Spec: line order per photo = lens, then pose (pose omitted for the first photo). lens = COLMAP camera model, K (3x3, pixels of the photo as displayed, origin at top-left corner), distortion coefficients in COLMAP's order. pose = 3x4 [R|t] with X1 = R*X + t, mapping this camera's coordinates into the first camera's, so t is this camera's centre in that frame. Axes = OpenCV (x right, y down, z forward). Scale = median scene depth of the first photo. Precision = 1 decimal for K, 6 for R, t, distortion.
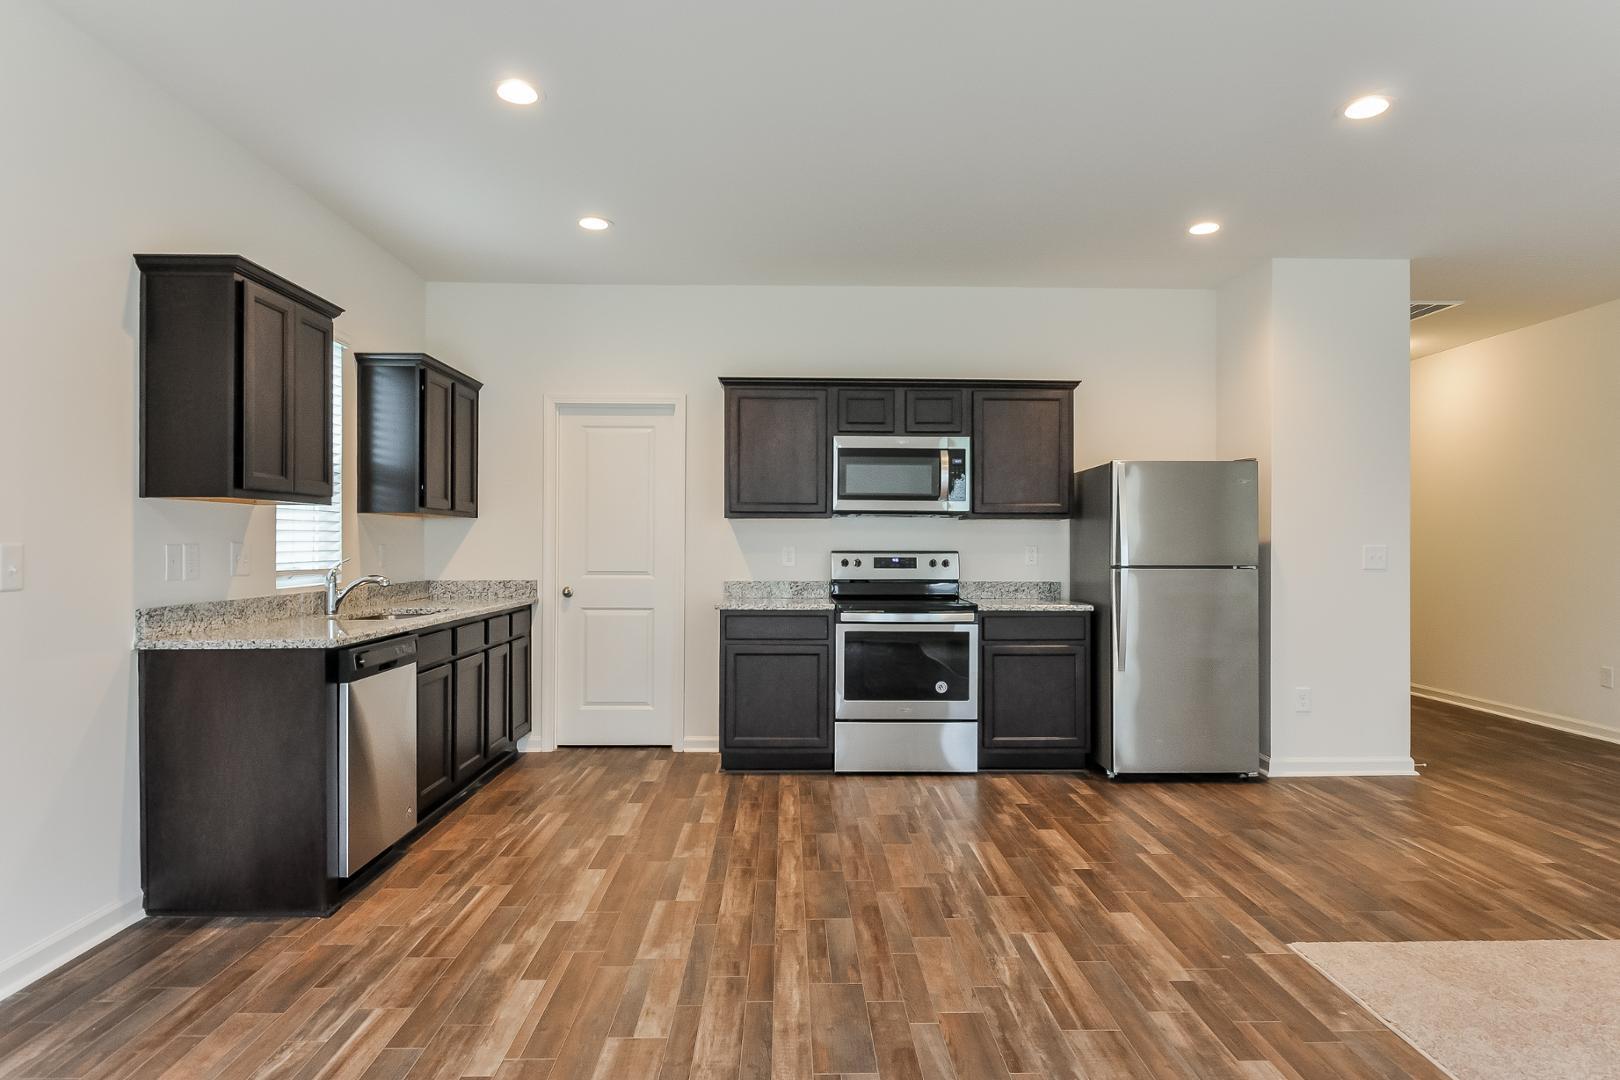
lens RADIAL K [[954.7, 0, 812.9], [0, 954.7, 539.7], [0, 0, 1]] dist [0.003610, -0.005757]
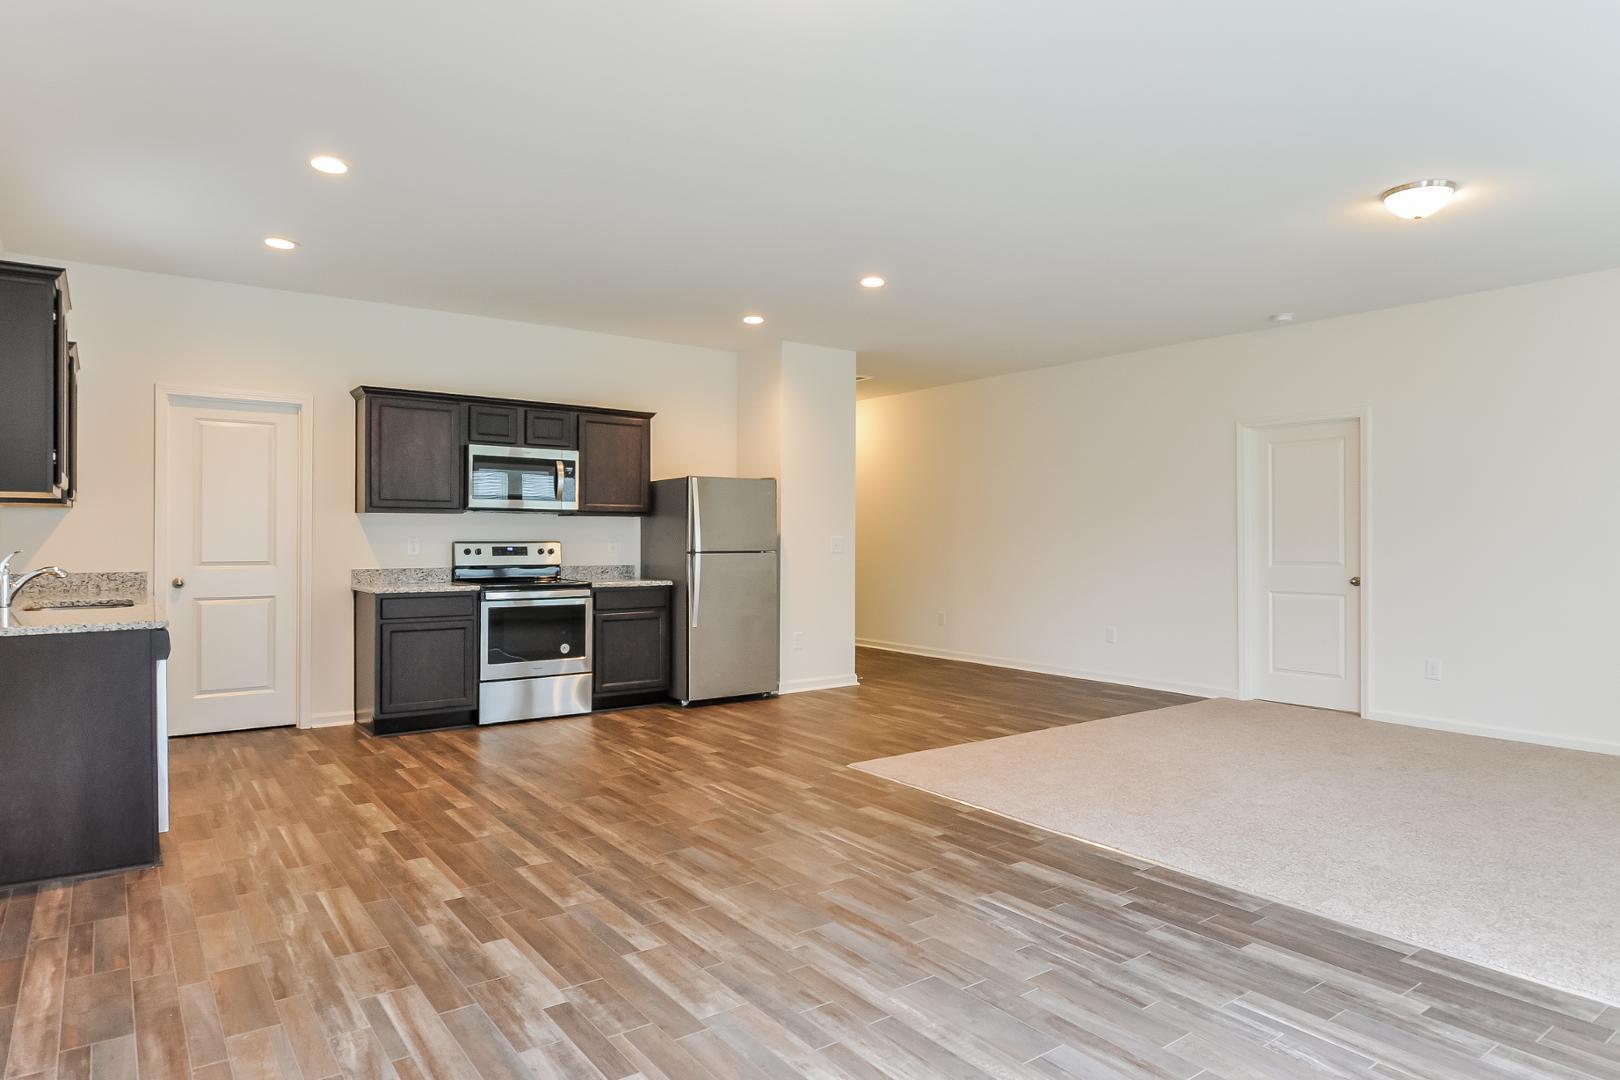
lens RADIAL K [[954.7, 0, 805.6], [0, 954.7, 540.8], [0, 0, 1]] dist [0.003610, -0.005757]
pose [[0.821743, -0.002479, 0.569853, -0.321141], [-0.003943, 0.999942, 0.010035, -0.002715], [-0.569845, -0.010493, 0.821685, -0.221834]]
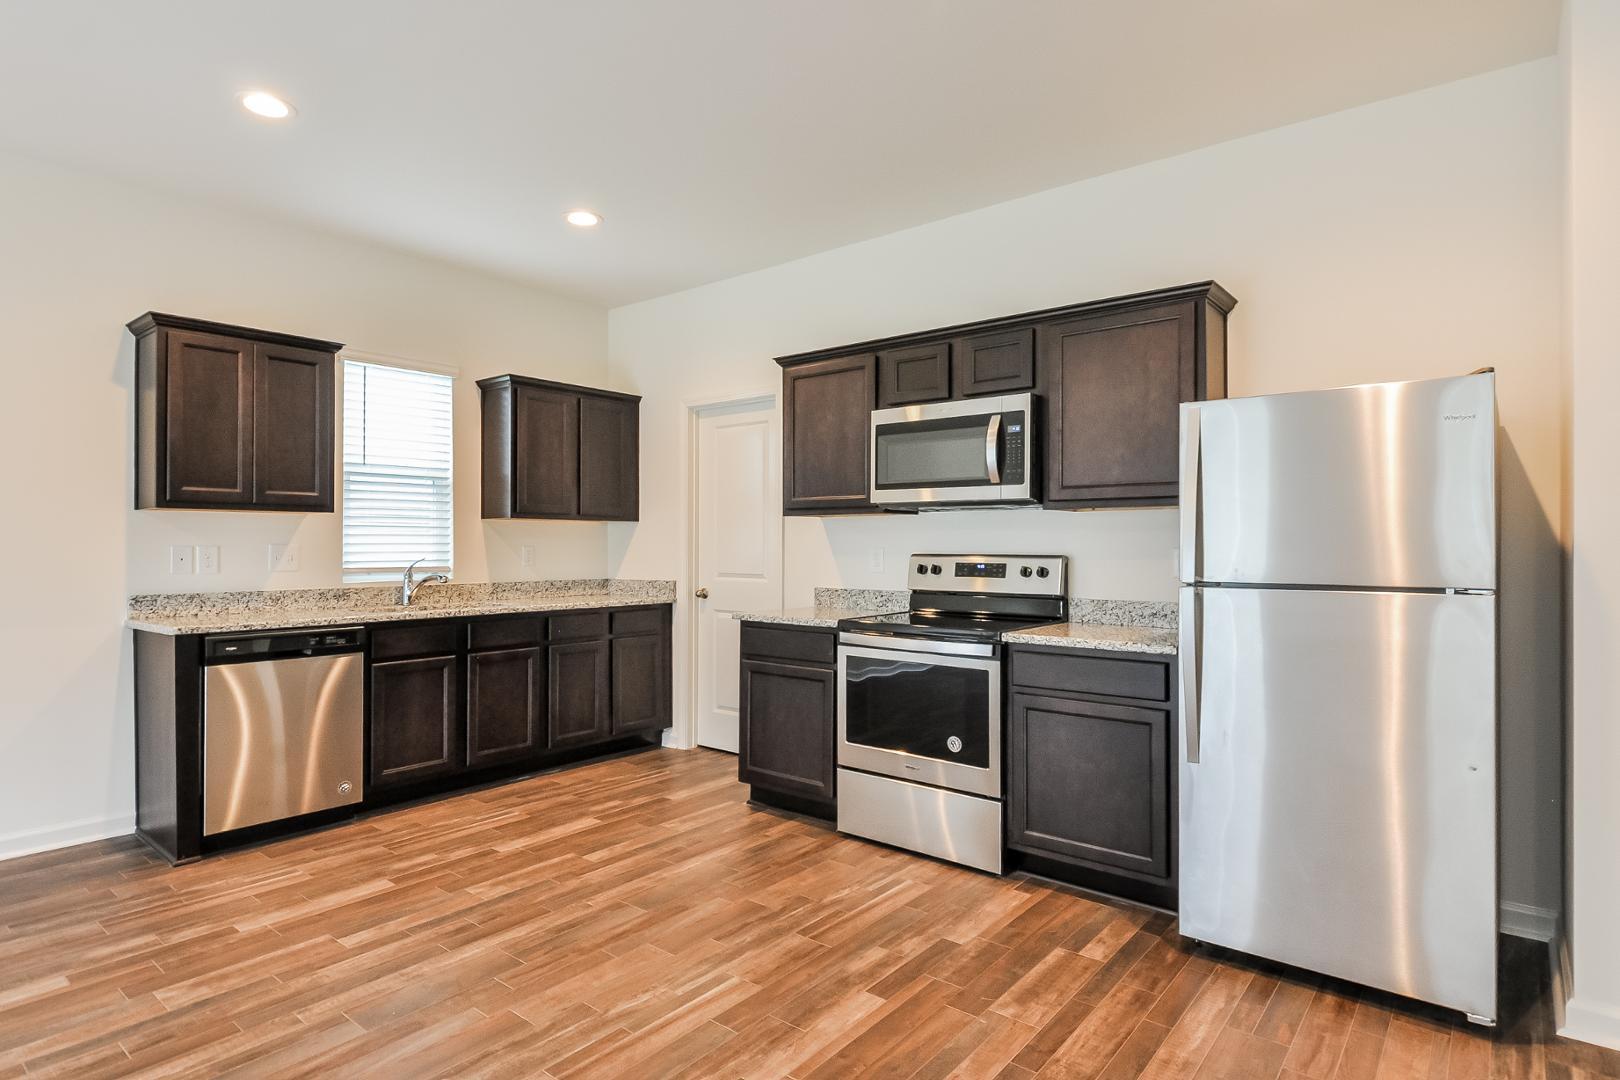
lens RADIAL K [[862.1, 0, 811.7], [0, 862.1, 537.7], [0, 0, 1]] dist [0.005201, -0.001710]
pose [[0.760458, -0.006588, -0.649354, 0.468640], [0.003780, 0.999977, -0.005717, 0.002002], [0.649376, 0.001893, 0.760465, 0.428003]]
